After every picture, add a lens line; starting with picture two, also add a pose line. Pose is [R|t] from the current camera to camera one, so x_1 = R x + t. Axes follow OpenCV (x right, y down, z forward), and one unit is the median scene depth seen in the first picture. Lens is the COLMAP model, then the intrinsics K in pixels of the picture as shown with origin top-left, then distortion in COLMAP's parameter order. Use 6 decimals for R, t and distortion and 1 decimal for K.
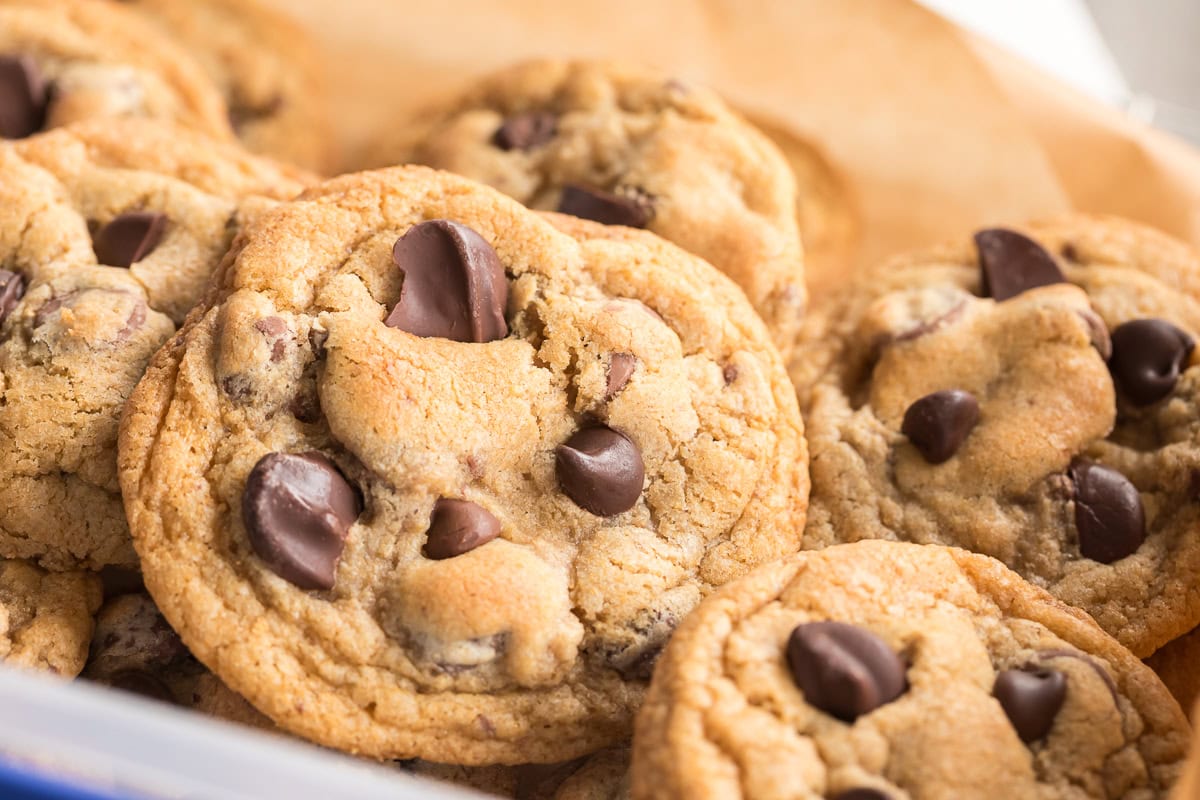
lens RADIAL K [[567.1, 0, 599.9], [0, 567.1, 330.7], [0, 0, 1]] dist [0.001008, -0.000596]
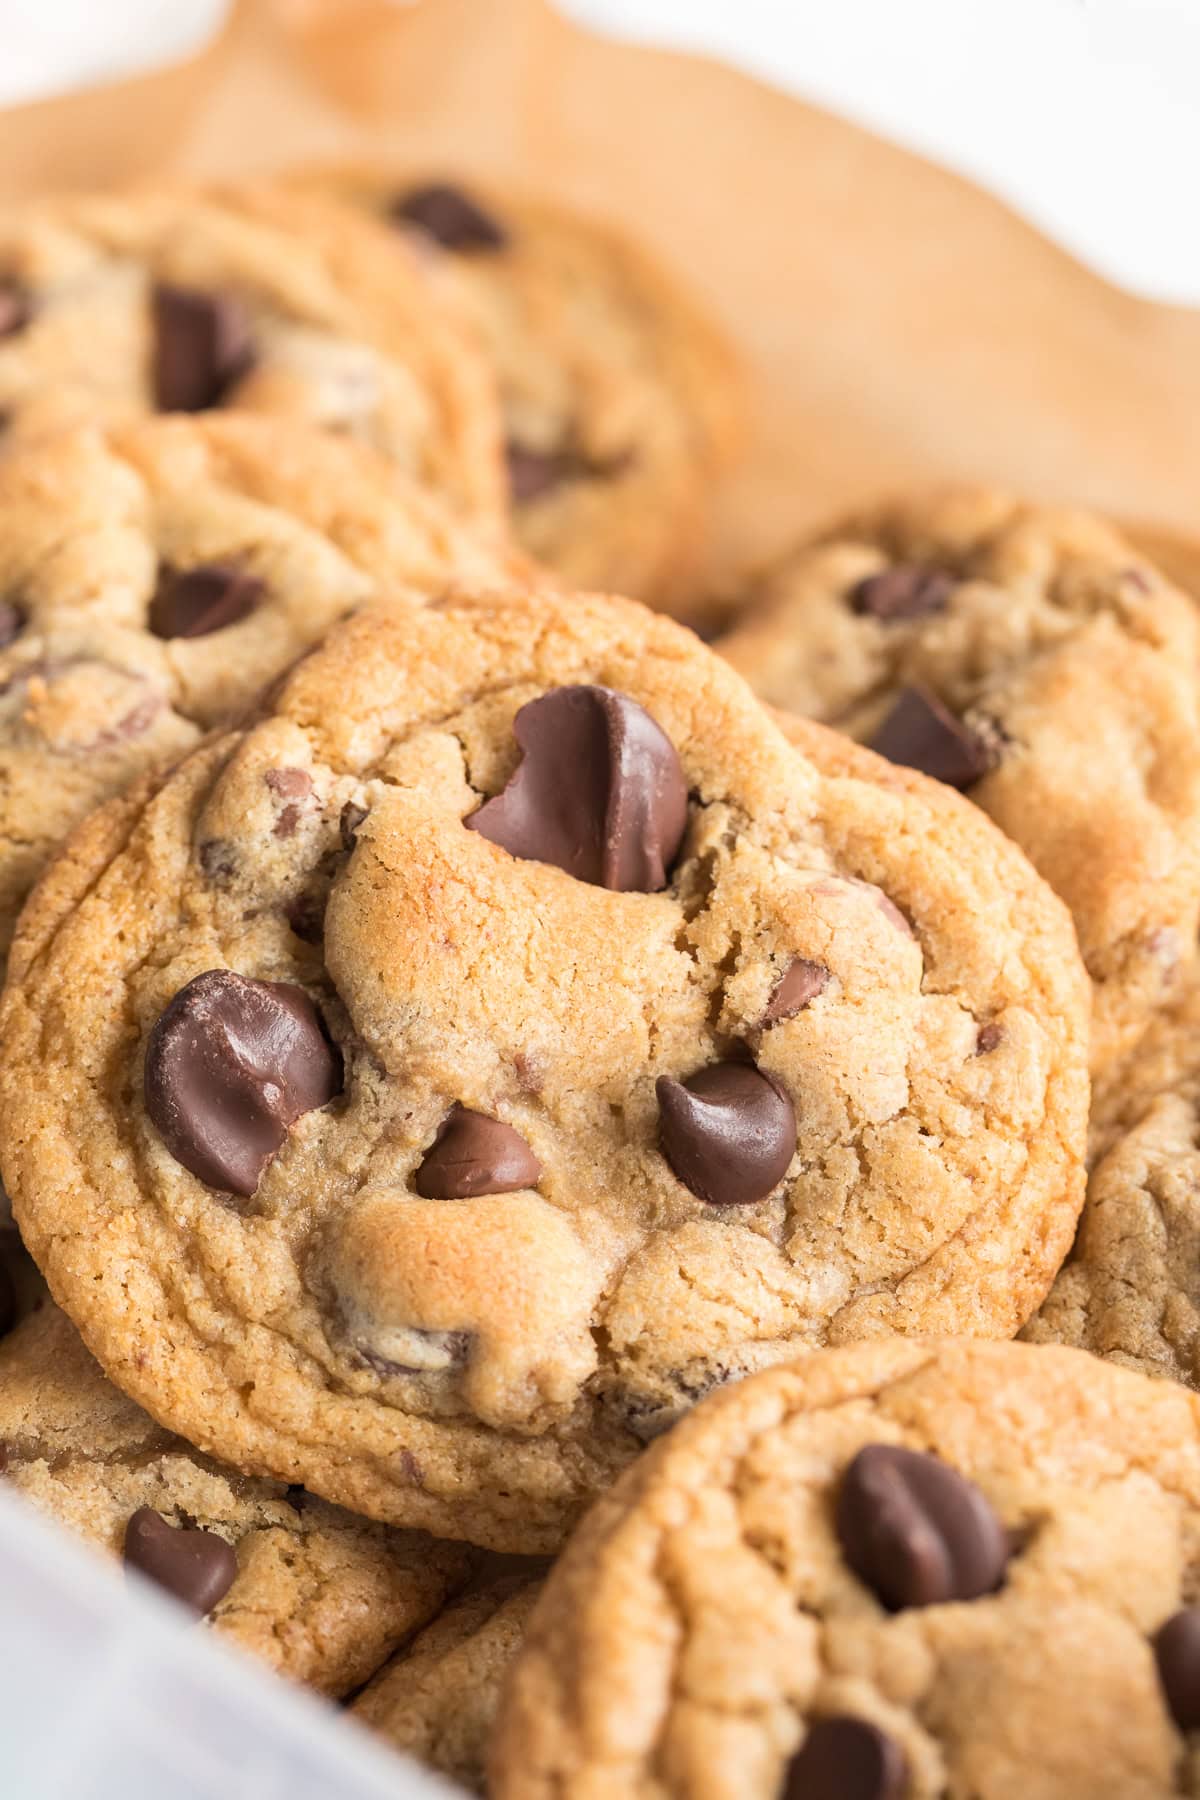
lens RADIAL K [[887.6, 0, 600.0], [0, 887.6, 900.0], [0, 0, 1]] dist [-0.001557, 0.000439]
pose [[0.966601, 0.253658, -0.036603, -0.155284], [-0.253815, 0.967253, 0.000369, 0.030135], [0.035498, 0.008933, 0.999330, 0.000769]]
